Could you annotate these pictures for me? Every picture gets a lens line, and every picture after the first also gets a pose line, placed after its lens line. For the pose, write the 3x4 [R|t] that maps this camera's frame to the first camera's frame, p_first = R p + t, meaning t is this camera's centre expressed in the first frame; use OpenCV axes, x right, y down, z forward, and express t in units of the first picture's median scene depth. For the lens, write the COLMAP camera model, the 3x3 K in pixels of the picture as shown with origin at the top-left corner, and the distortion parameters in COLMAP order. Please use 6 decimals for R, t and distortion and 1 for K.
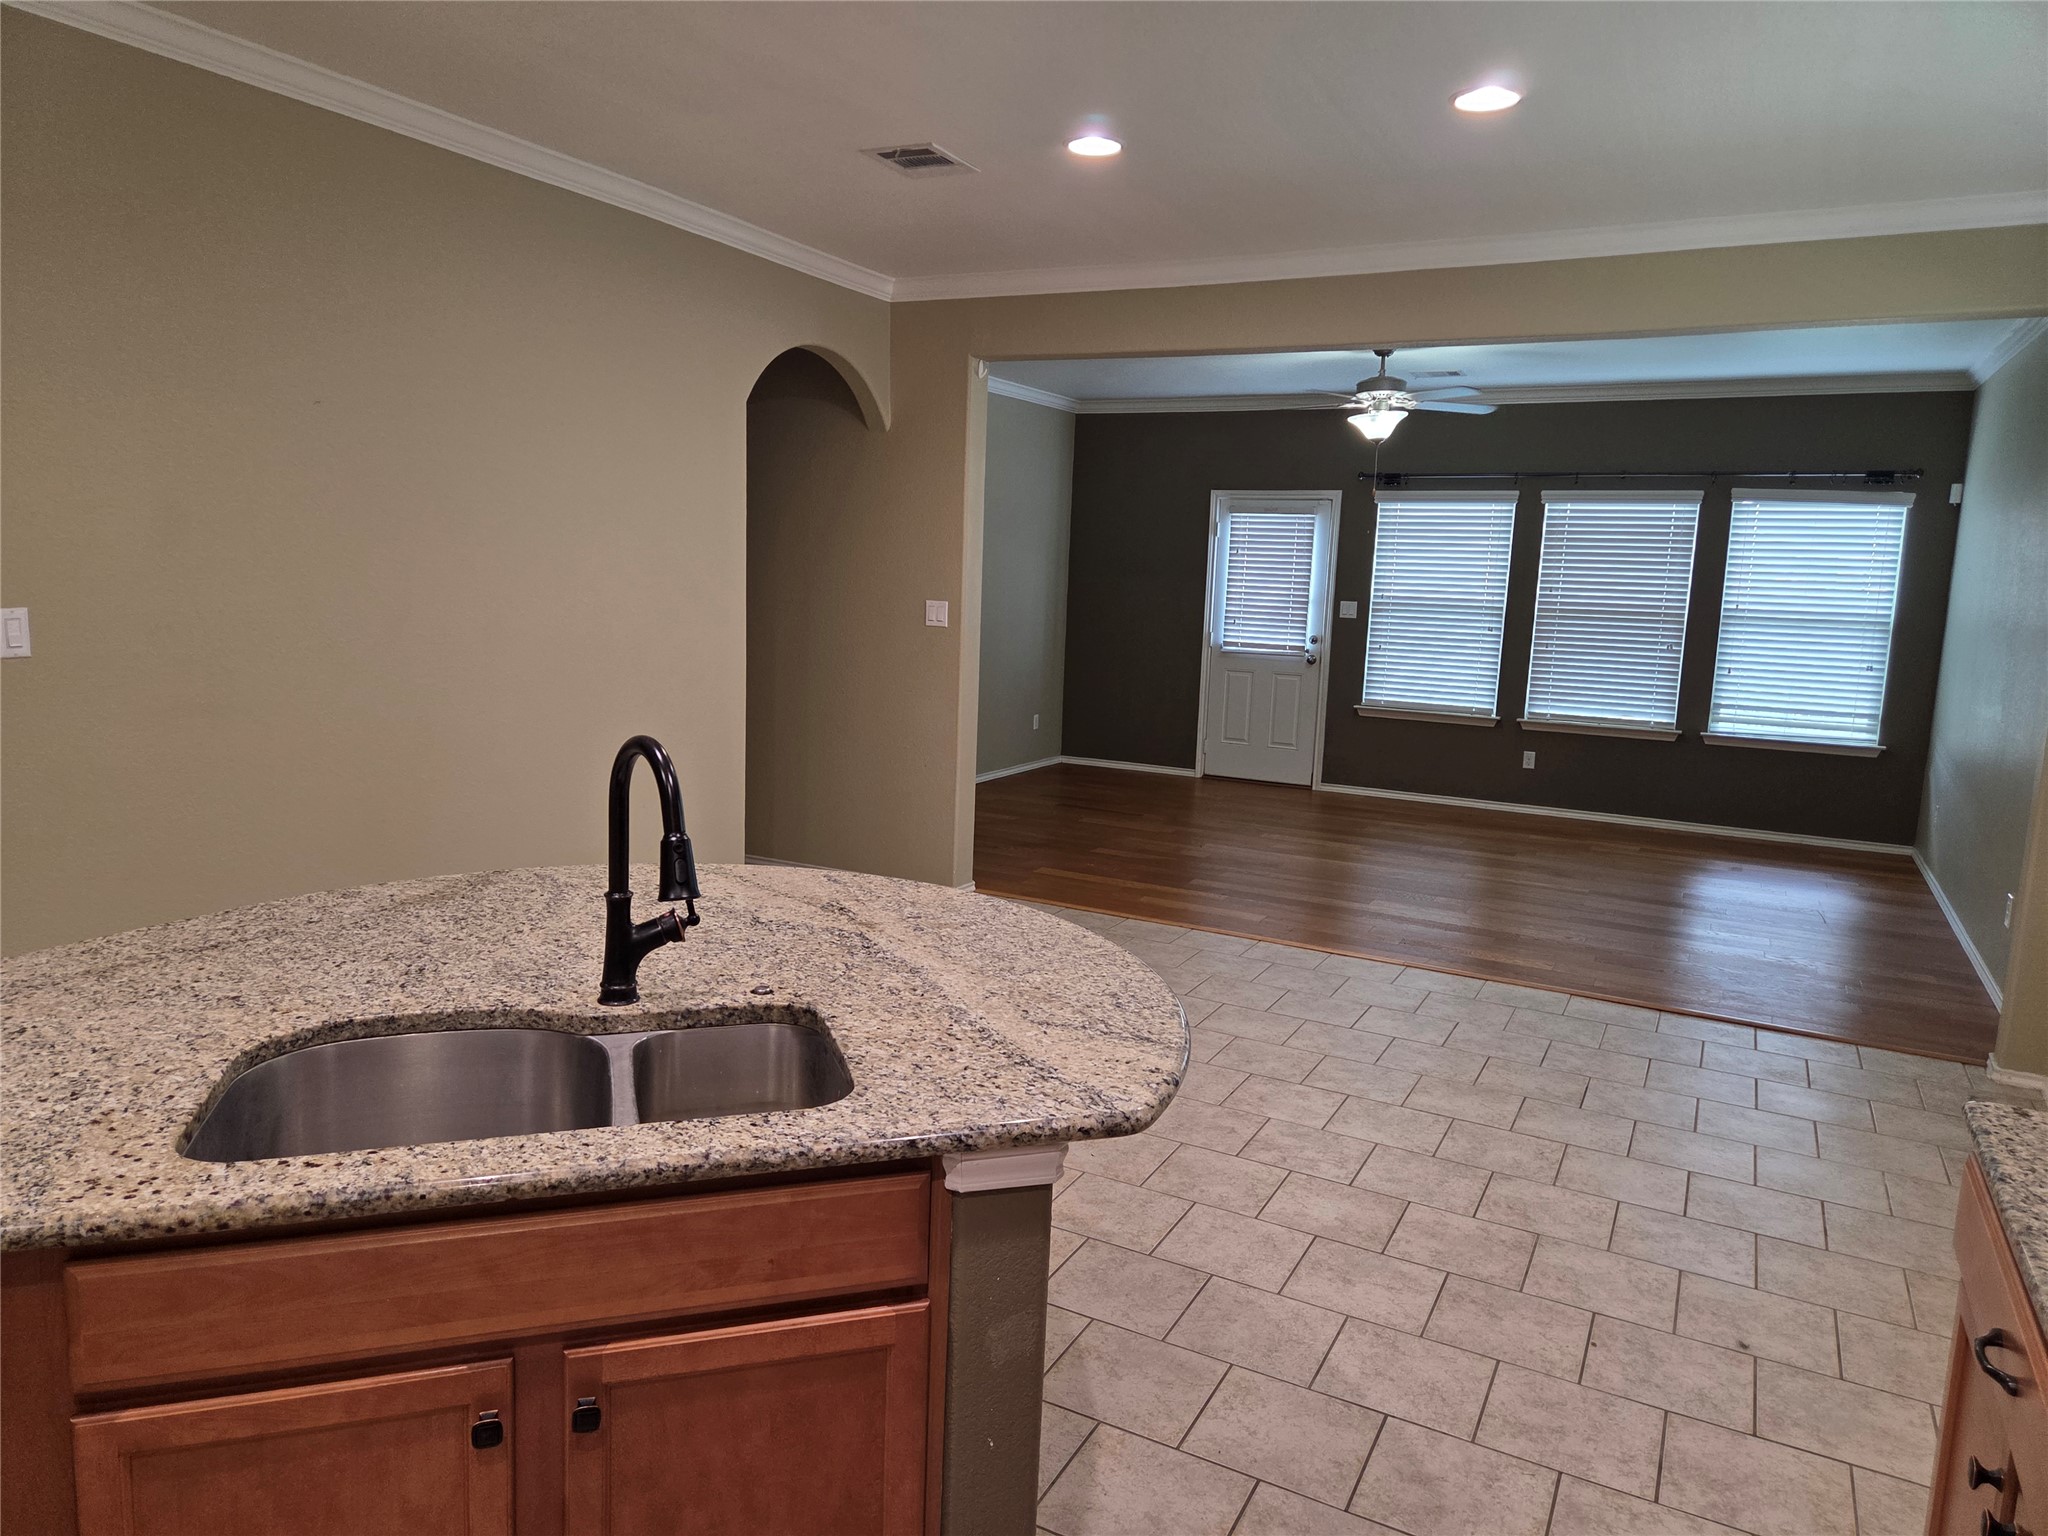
lens RADIAL K [[1375.7, 0, 997.7], [0, 1375.7, 748.1], [0, 0, 1]] dist [0.062784, -0.048949]
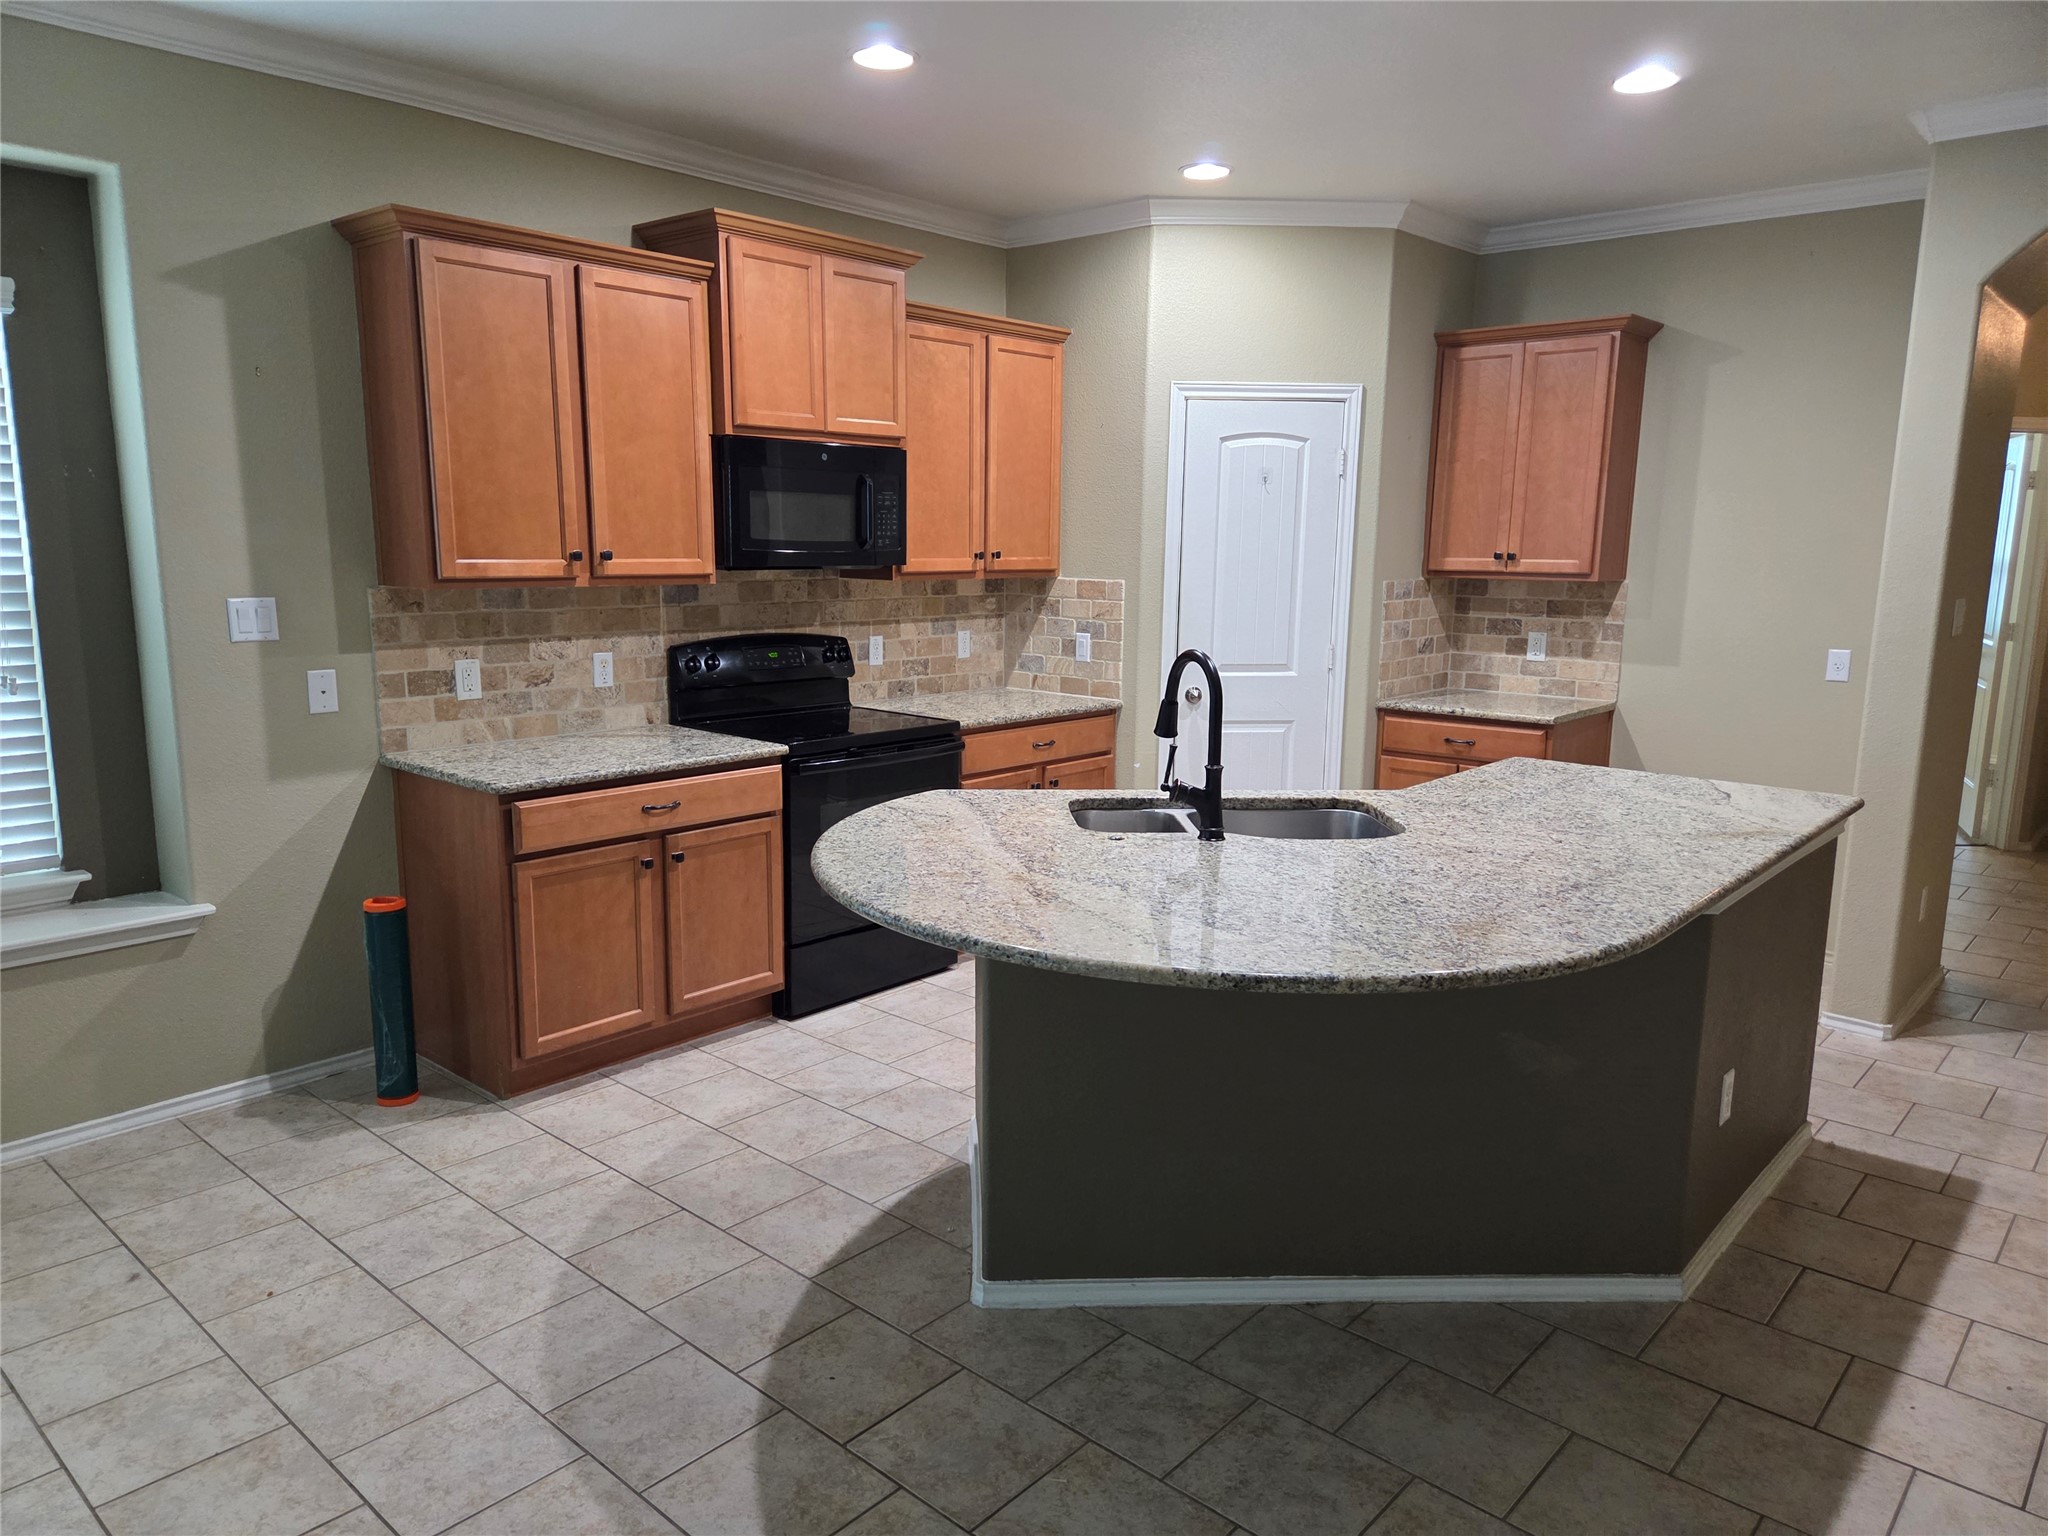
lens RADIAL K [[1375.7, 0, 1005.8], [0, 1375.7, 774.8], [0, 0, 1]] dist [0.062784, -0.048949]
pose [[-0.970869, -0.085490, 0.223843, -0.095310], [-0.011922, 0.950264, 0.311216, -0.084222], [-0.239315, 0.299481, -0.923601, 0.593548]]
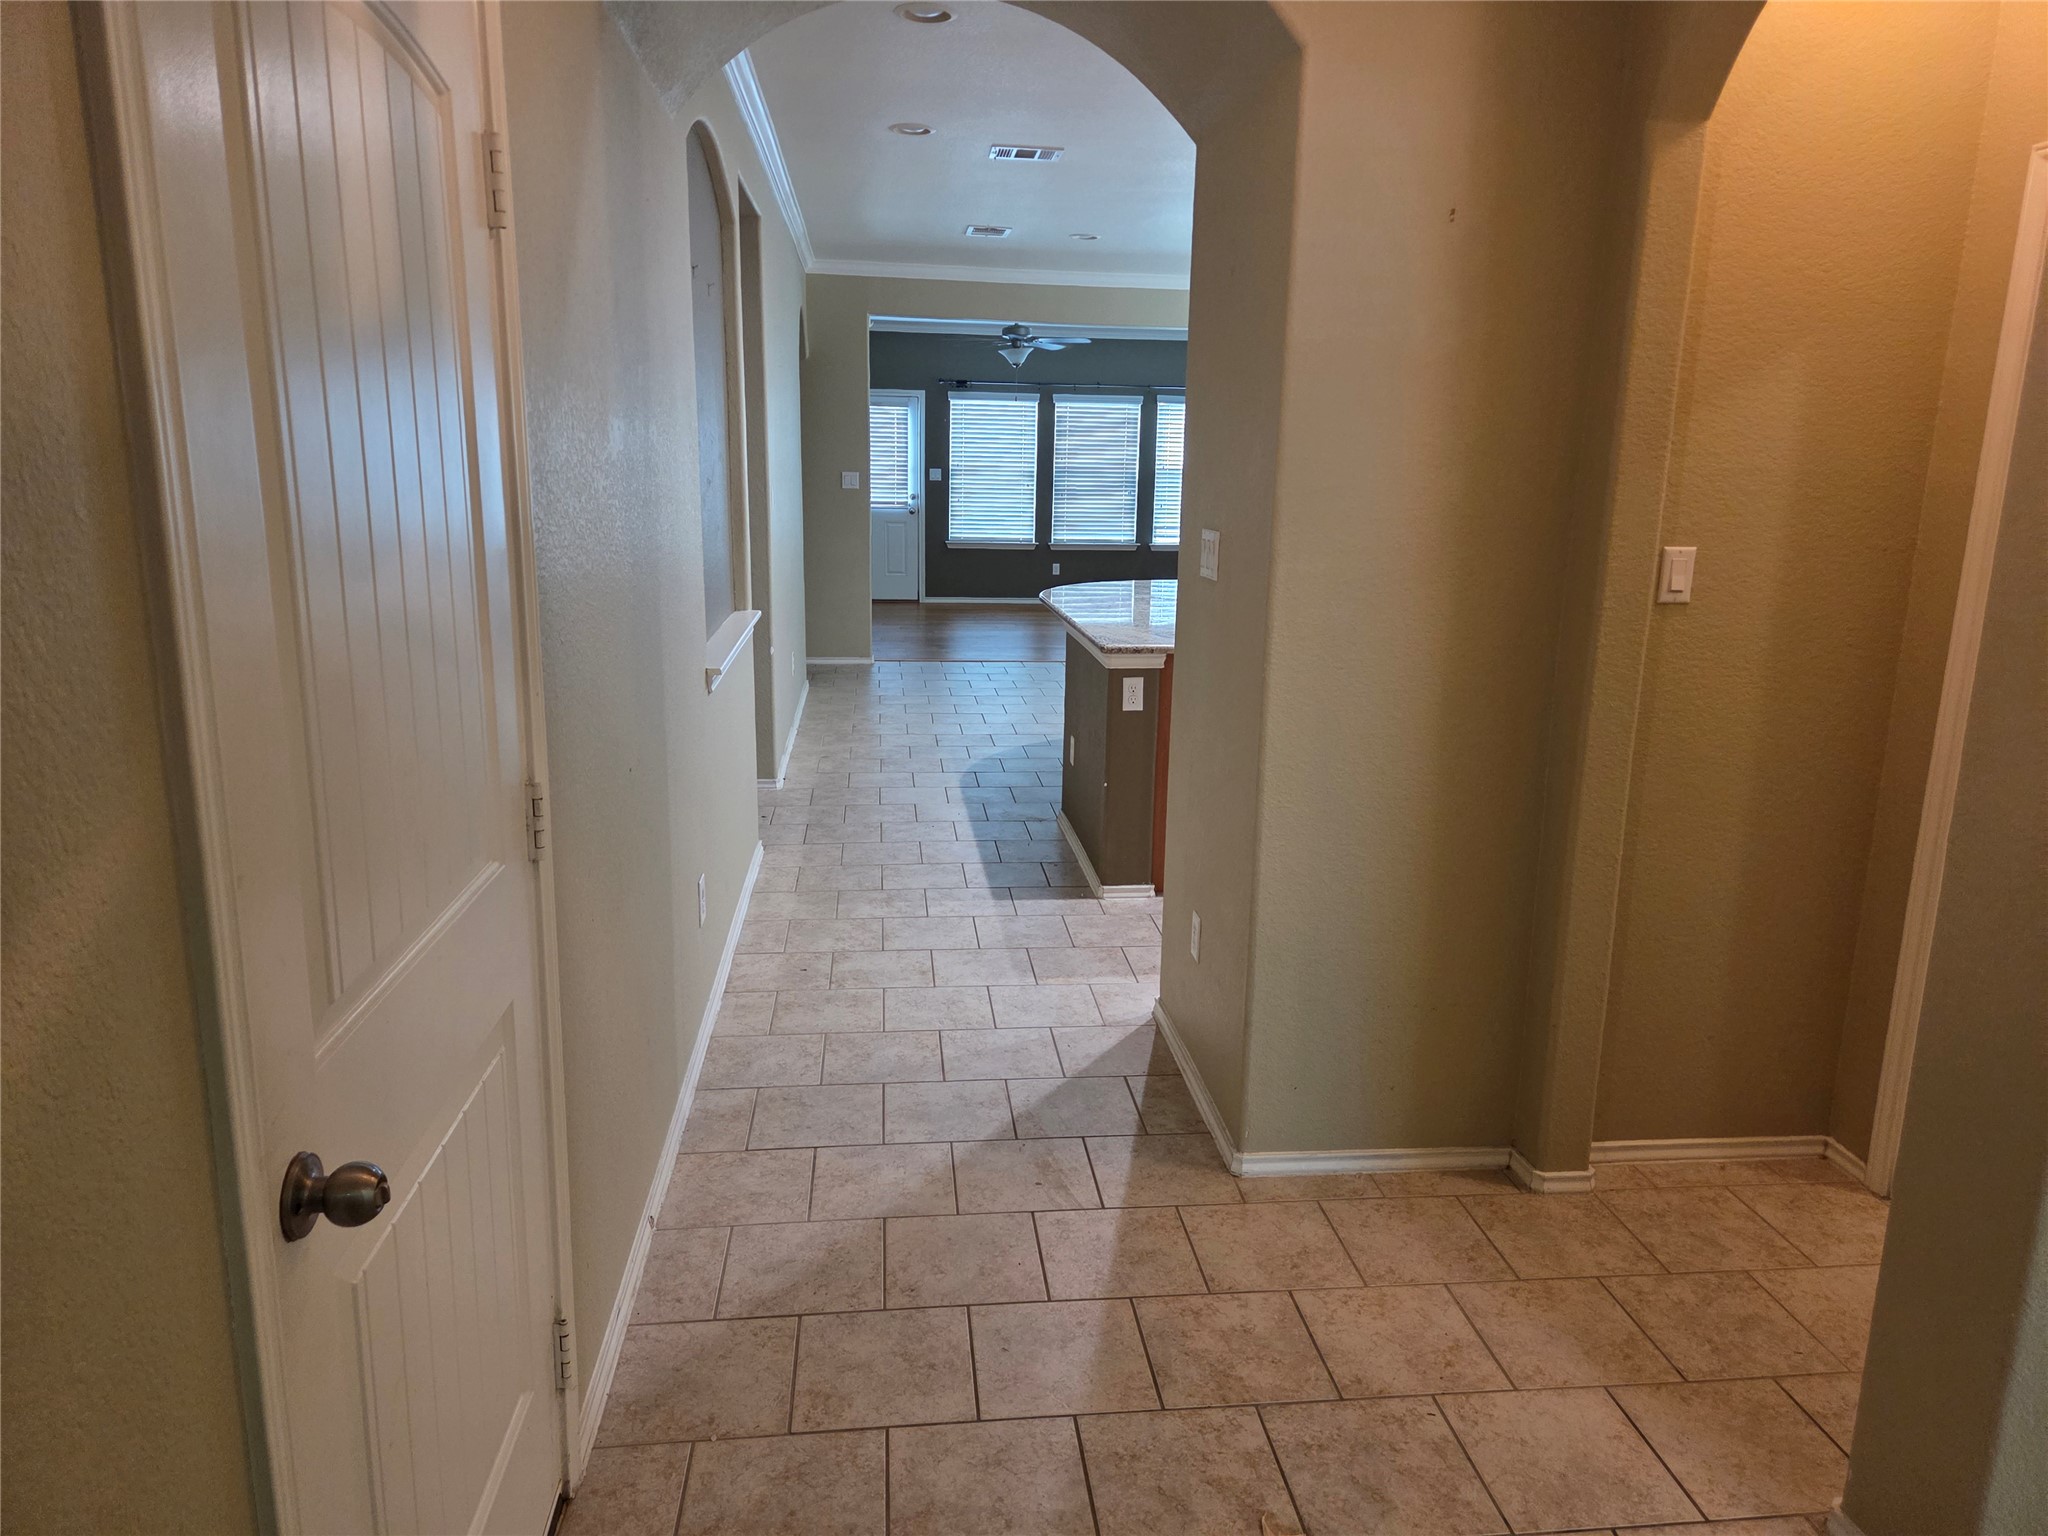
lens RADIAL K [[1375.7, 0, 1044.0], [0, 1375.7, 779.3], [0, 0, 1]] dist [0.062784, -0.048949]
pose [[0.816457, -0.149122, 0.557817, -0.603726], [0.085067, 0.986598, 0.139240, 0.027822], [-0.571105, -0.066232, 0.818201, -0.326859]]
